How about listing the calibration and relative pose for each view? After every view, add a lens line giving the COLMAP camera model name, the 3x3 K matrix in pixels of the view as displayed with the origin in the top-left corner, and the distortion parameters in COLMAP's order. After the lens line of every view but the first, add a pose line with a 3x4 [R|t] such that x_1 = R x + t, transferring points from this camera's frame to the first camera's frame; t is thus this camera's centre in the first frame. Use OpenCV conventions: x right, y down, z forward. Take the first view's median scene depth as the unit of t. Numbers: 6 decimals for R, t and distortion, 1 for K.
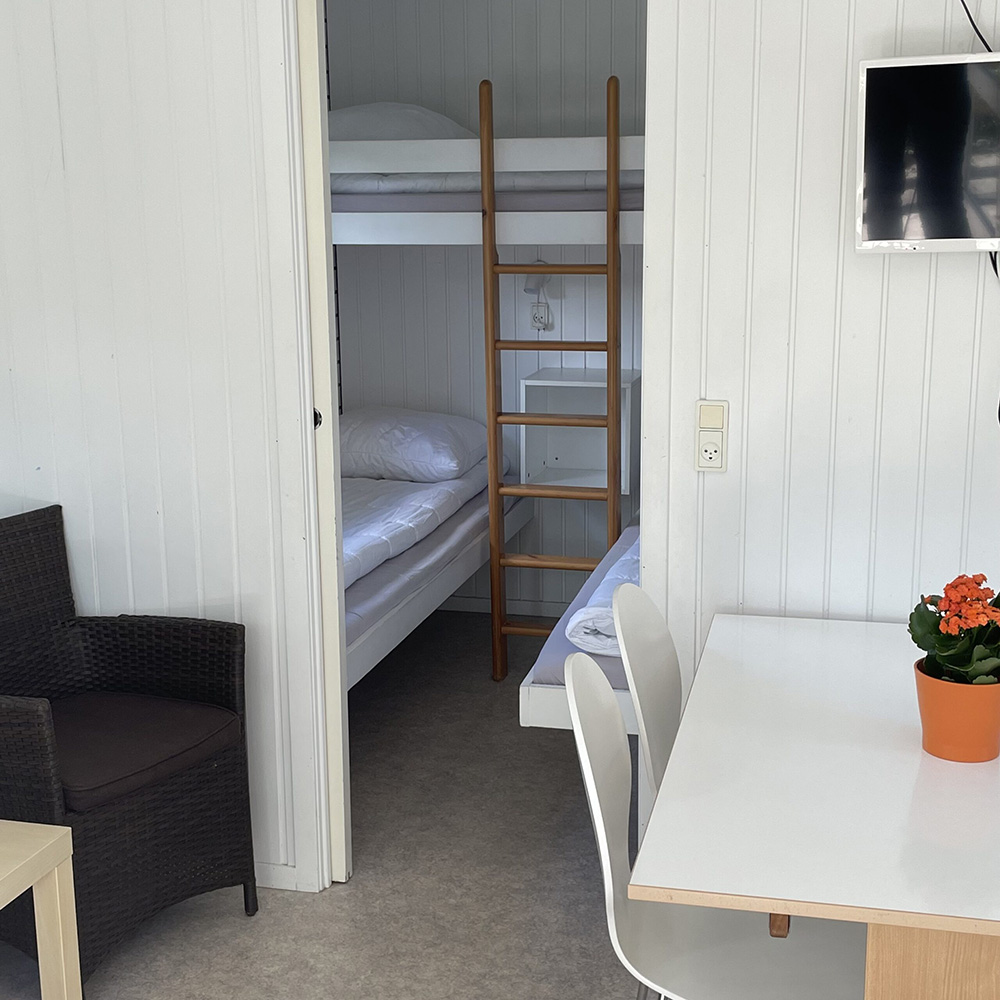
lens RADIAL K [[1492.1, 0, 514.0], [0, 1492.1, 510.6], [0, 0, 1]] dist [0.086102, 0.000000]
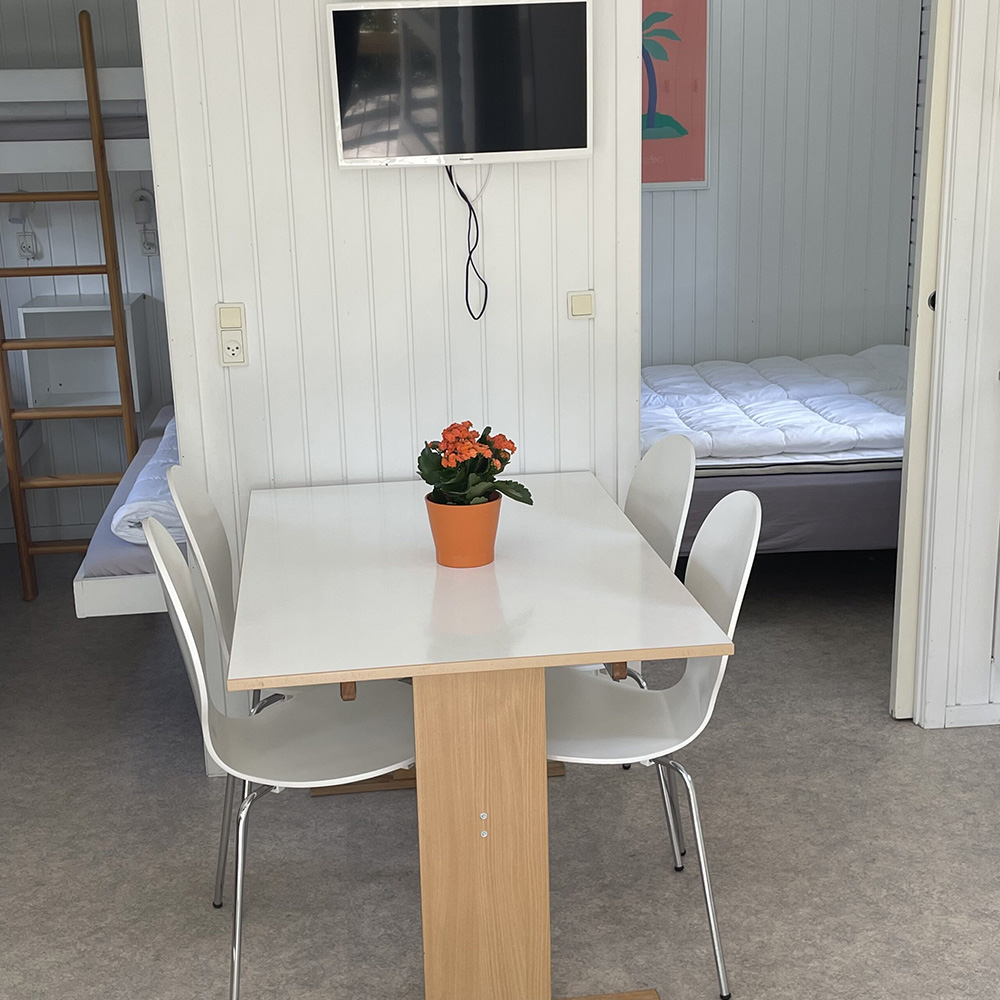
lens RADIAL K [[1492.1, 0, 519.9], [0, 1492.1, 506.8], [0, 0, 1]] dist [0.086102, 0.000000]
pose [[0.935250, -0.106787, 0.337496, -0.041155], [0.093390, 0.994068, 0.055735, 0.024620], [-0.341446, -0.020607, 0.939675, -0.100772]]
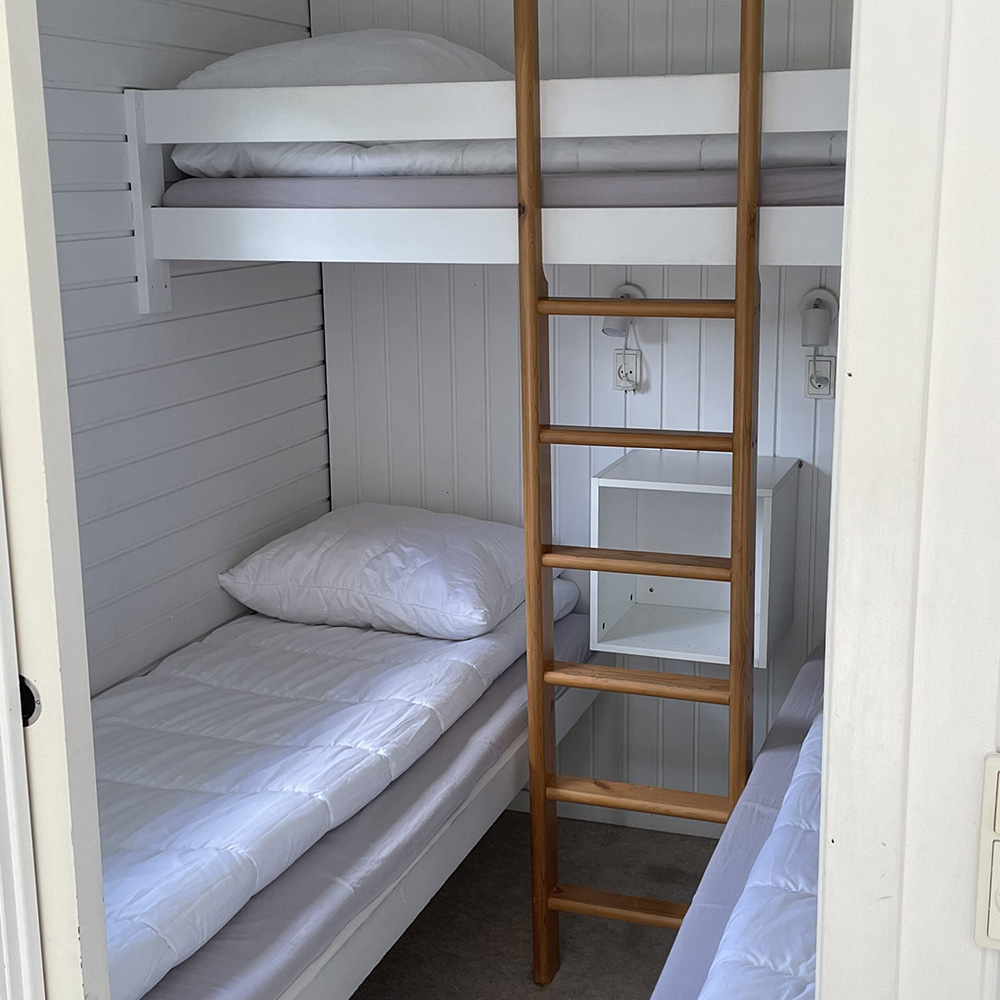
lens RADIAL K [[1492.1, 0, 507.3], [0, 1492.1, 501.1], [0, 0, 1]] dist [0.086102, 0.000000]
pose [[0.995908, 0.018263, -0.088510, 0.027439], [-0.018282, 0.999833, 0.000592, -0.086359], [0.088506, 0.001028, 0.996075, 0.423238]]
